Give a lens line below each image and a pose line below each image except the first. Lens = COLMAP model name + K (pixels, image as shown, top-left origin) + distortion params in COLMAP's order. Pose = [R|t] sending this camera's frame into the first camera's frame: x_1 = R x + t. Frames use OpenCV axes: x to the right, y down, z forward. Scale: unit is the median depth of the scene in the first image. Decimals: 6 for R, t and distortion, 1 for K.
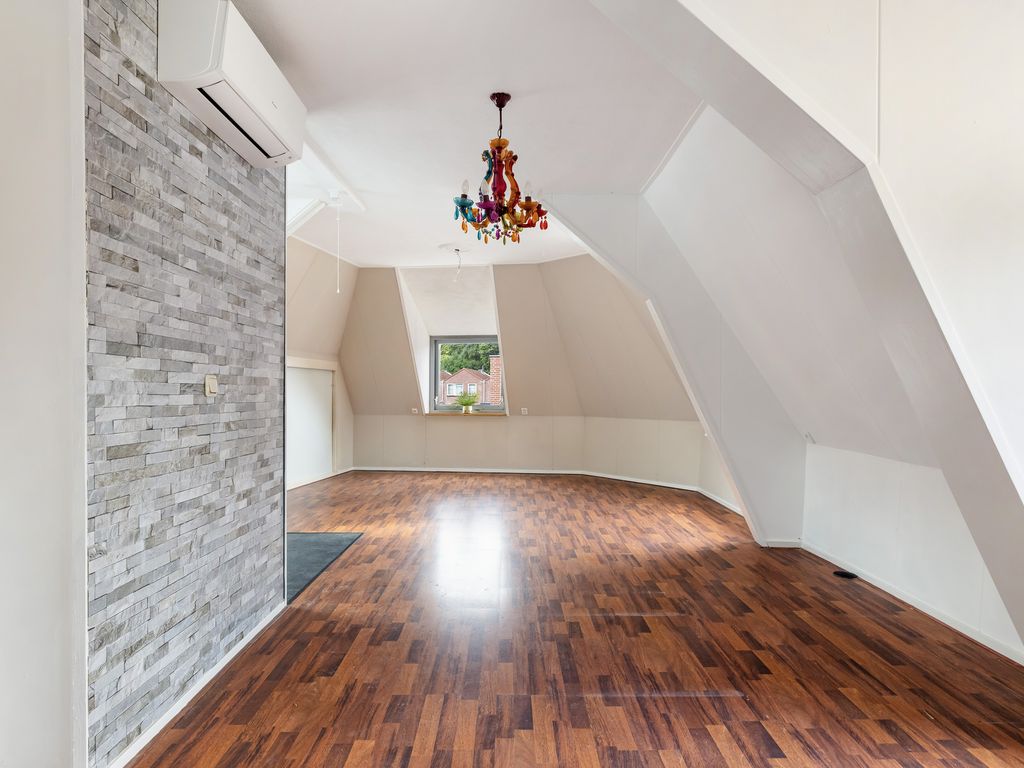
lens RADIAL K [[598.1, 0, 507.8], [0, 598.1, 390.4], [0, 0, 1]] dist [0.002096, 0.000777]
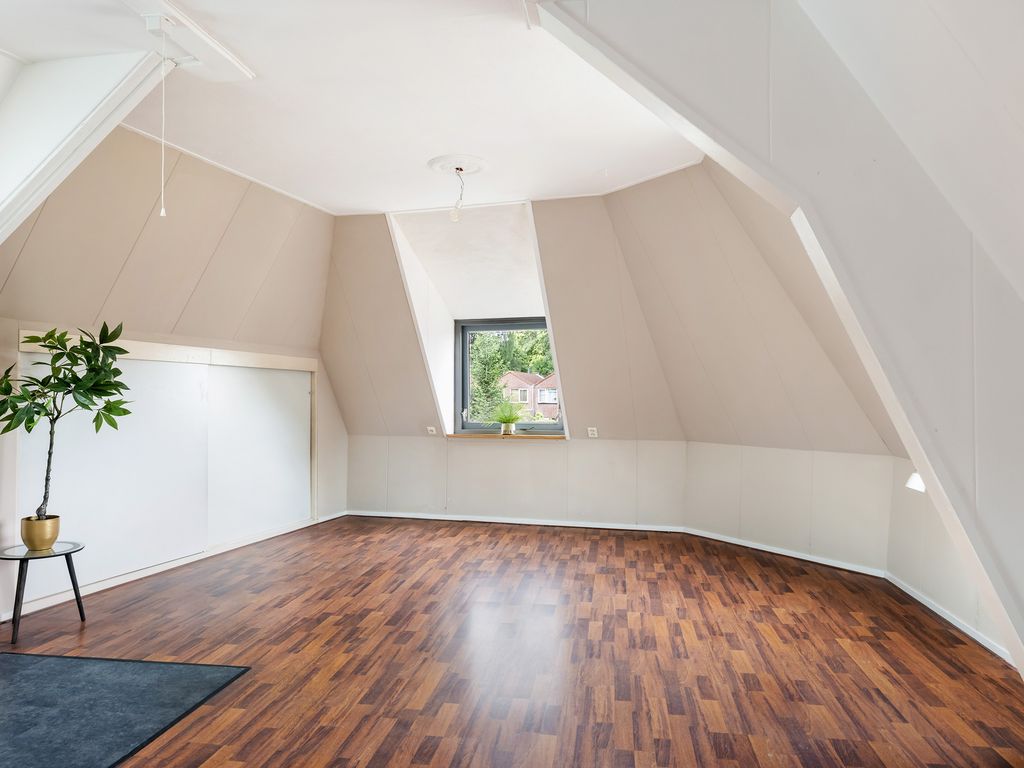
lens RADIAL K [[699.0, 0, 512.0], [0, 699.0, 384.0], [0, 0, 1]] dist [0.000909, -0.000132]
pose [[0.989783, -0.004417, -0.142512, 0.123013], [0.001908, 0.999841, -0.017741, -0.010774], [0.142568, 0.017288, 0.989634, 0.577560]]
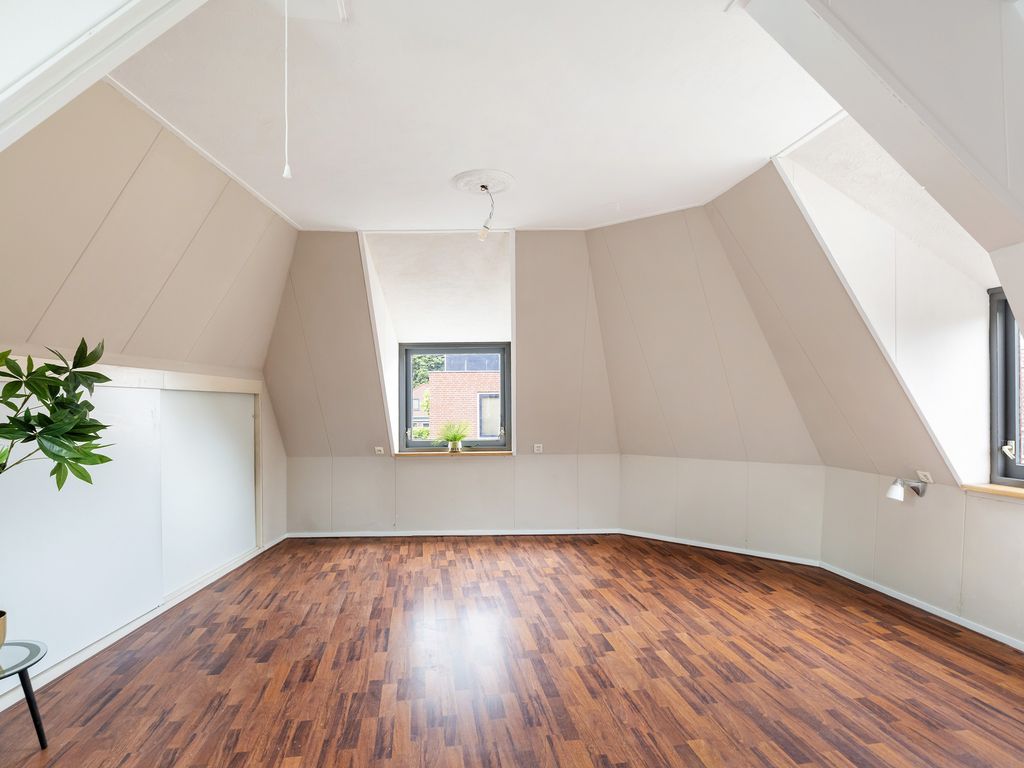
lens RADIAL K [[549.4, 0, 510.6], [0, 549.4, 401.2], [0, 0, 1]] dist [-0.007207, -0.001428]
pose [[0.987182, -0.010181, 0.159271, -0.270084], [0.010882, 0.999935, -0.003527, -0.048642], [-0.159225, 0.005215, 0.987229, 0.873144]]
